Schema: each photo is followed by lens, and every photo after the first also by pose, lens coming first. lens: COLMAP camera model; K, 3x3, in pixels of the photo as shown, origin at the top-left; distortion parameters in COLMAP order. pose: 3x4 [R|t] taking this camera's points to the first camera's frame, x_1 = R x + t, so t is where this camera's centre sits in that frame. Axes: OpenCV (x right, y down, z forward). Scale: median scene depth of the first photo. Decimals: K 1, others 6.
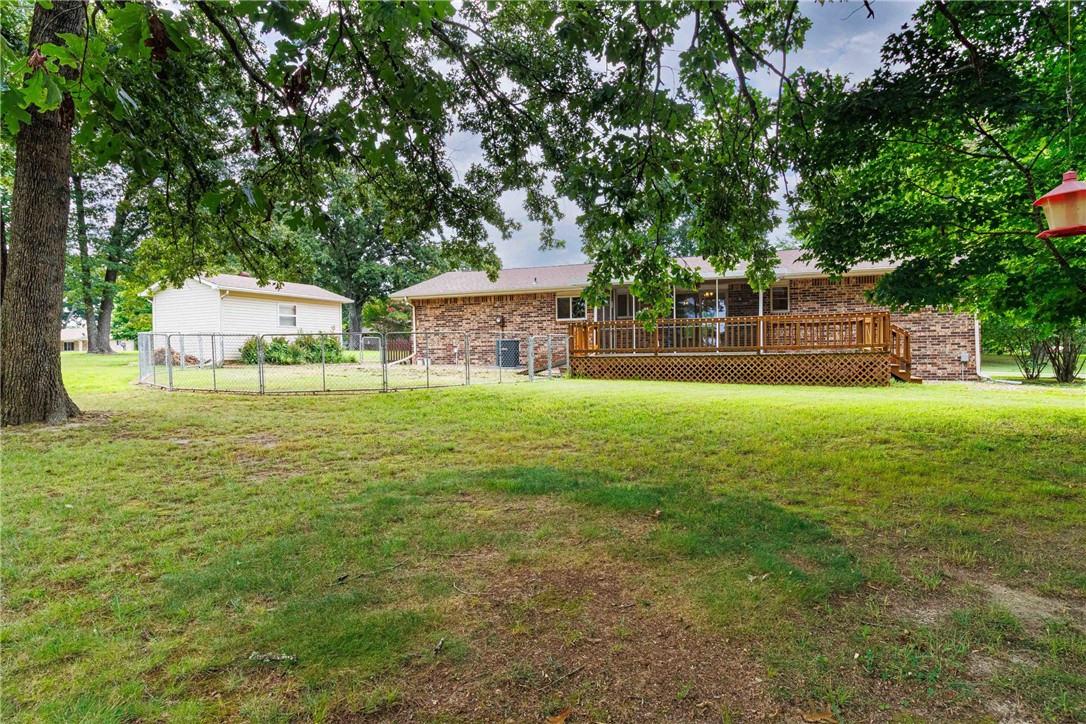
lens RADIAL K [[674.6, 0, 541.2], [0, 674.6, 364.3], [0, 0, 1]] dist [-0.001204, -0.000137]
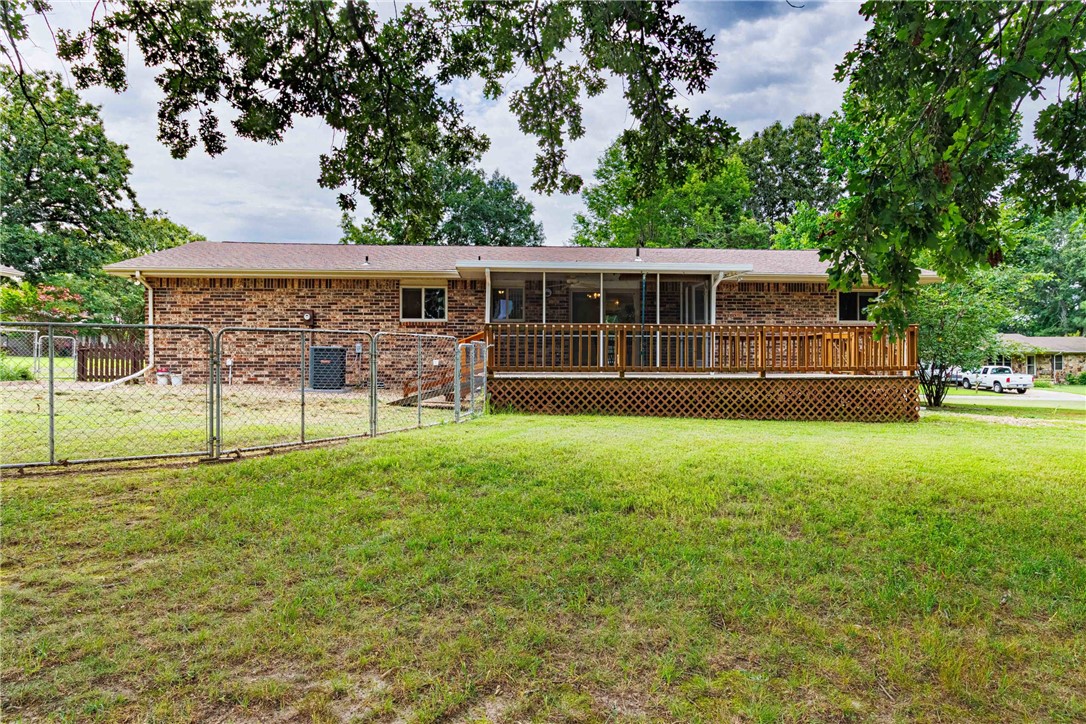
lens RADIAL K [[686.4, 0, 543.0], [0, 686.4, 362.0], [0, 0, 1]] dist [-0.001564, -0.000399]
pose [[0.901574, 0.016399, 0.432314, -0.148851], [-0.008594, 0.999763, -0.020001, -0.010782], [-0.432540, 0.014318, 0.901501, 0.314595]]
